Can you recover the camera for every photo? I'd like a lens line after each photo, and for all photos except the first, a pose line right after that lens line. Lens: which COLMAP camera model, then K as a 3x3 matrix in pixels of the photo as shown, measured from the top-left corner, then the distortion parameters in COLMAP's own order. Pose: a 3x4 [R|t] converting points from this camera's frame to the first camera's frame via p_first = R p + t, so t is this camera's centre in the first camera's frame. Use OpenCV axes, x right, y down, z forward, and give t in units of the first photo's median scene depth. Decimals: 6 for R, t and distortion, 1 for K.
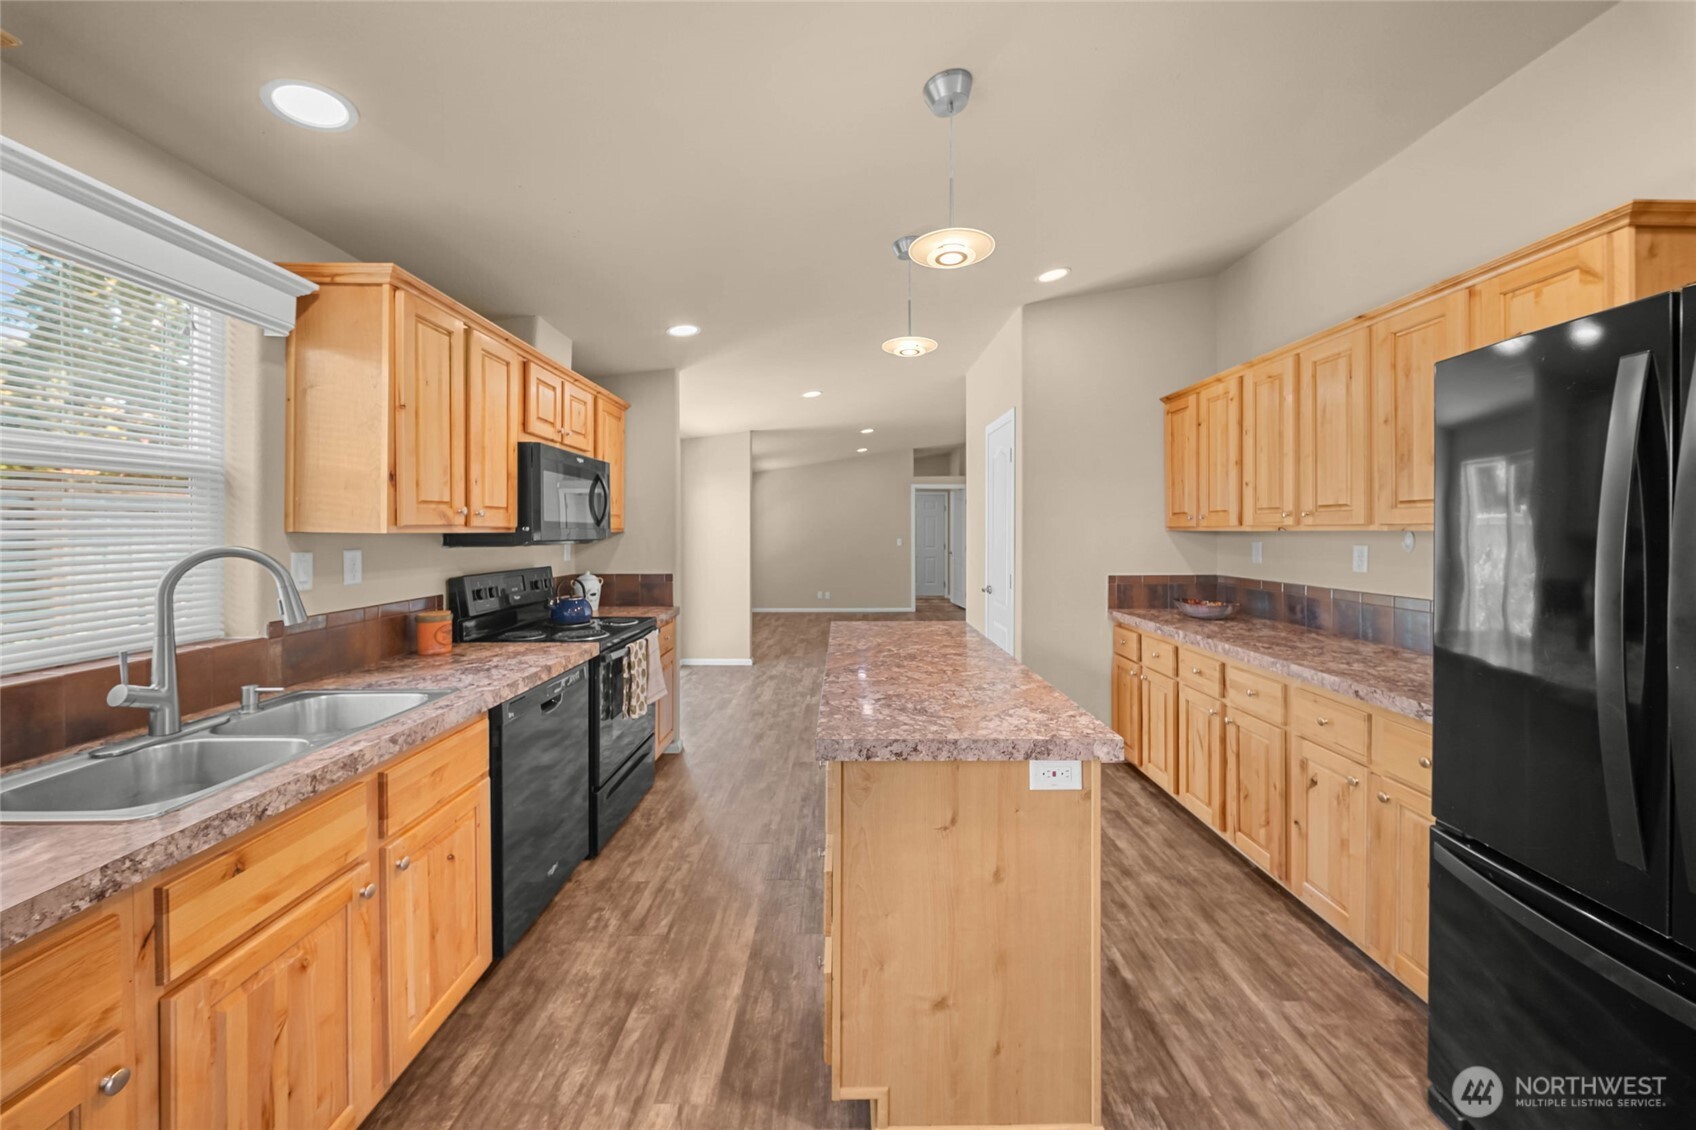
lens RADIAL K [[607.8, 0, 844.7], [0, 607.8, 530.4], [0, 0, 1]] dist [0.008777, -0.007553]
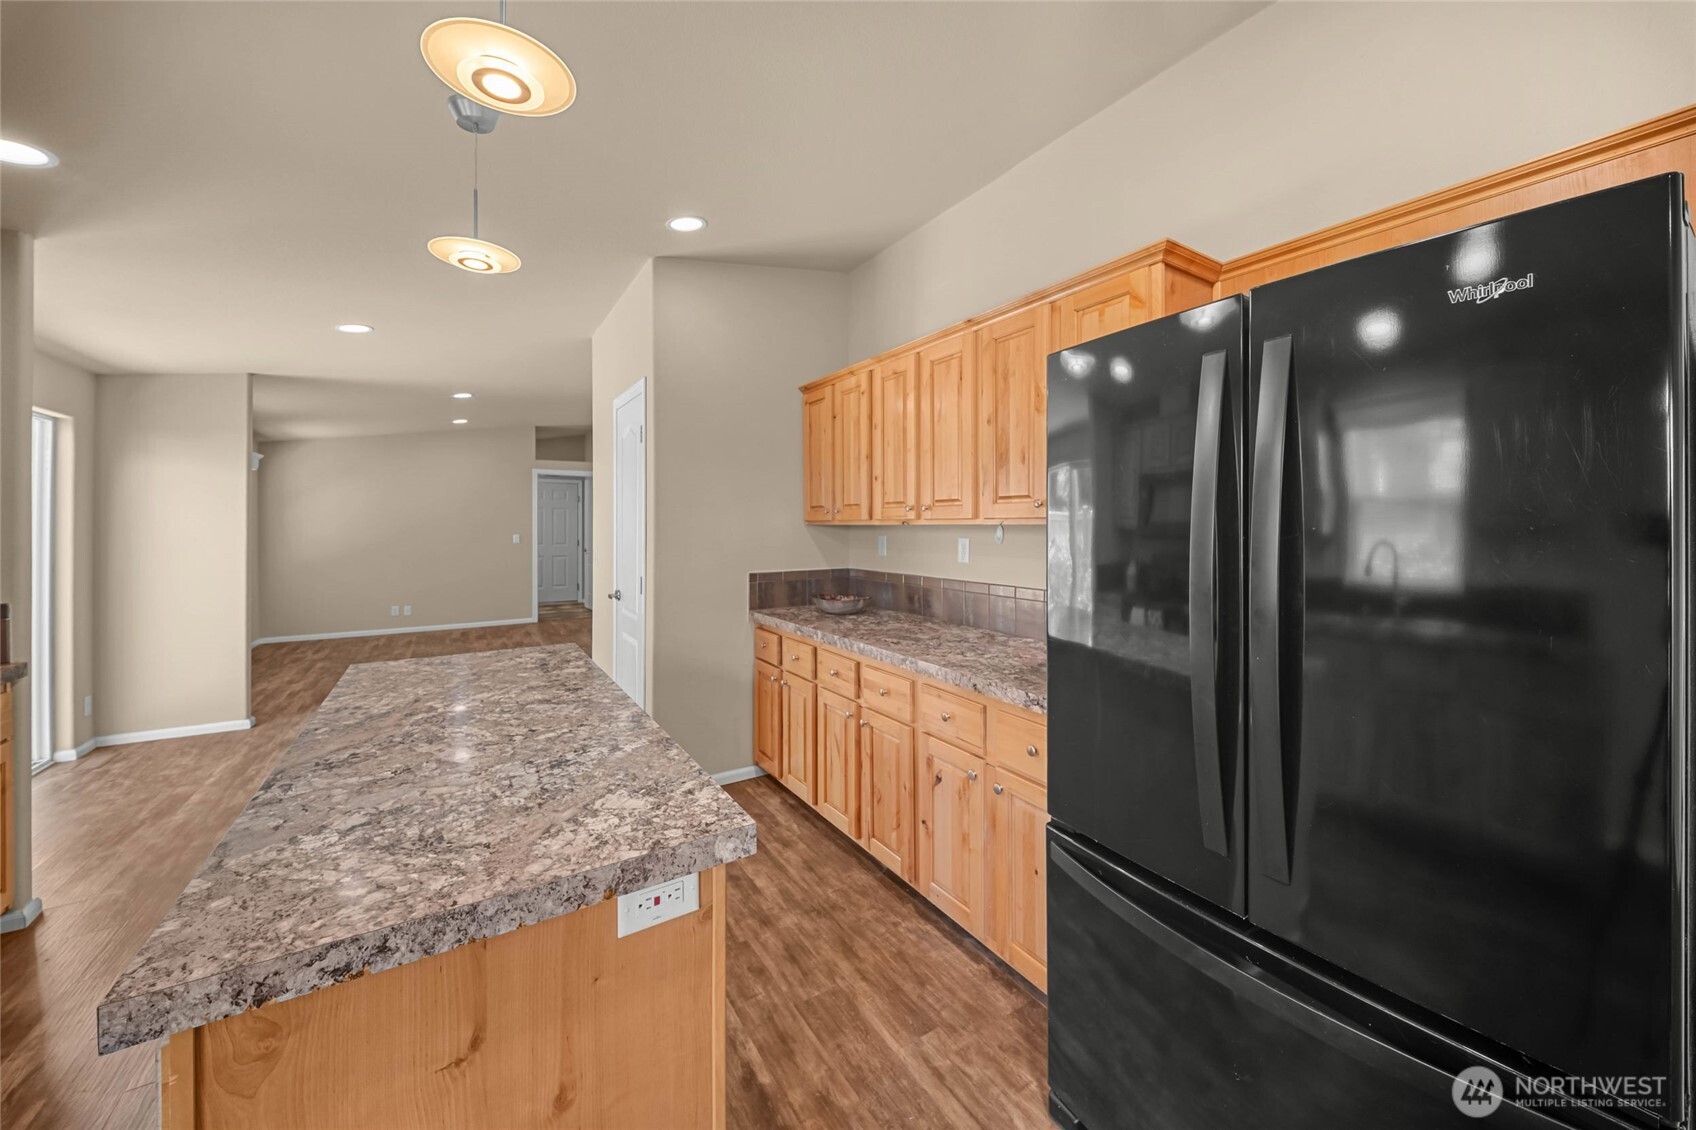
lens RADIAL K [[607.8, 0, 844.7], [0, 607.8, 530.4], [0, 0, 1]] dist [0.008777, -0.007553]
pose [[0.849882, -0.005330, 0.526946, 0.114157], [0.000471, 0.999956, 0.009355, 0.000664], [-0.526973, -0.007702, 0.849847, 0.228099]]
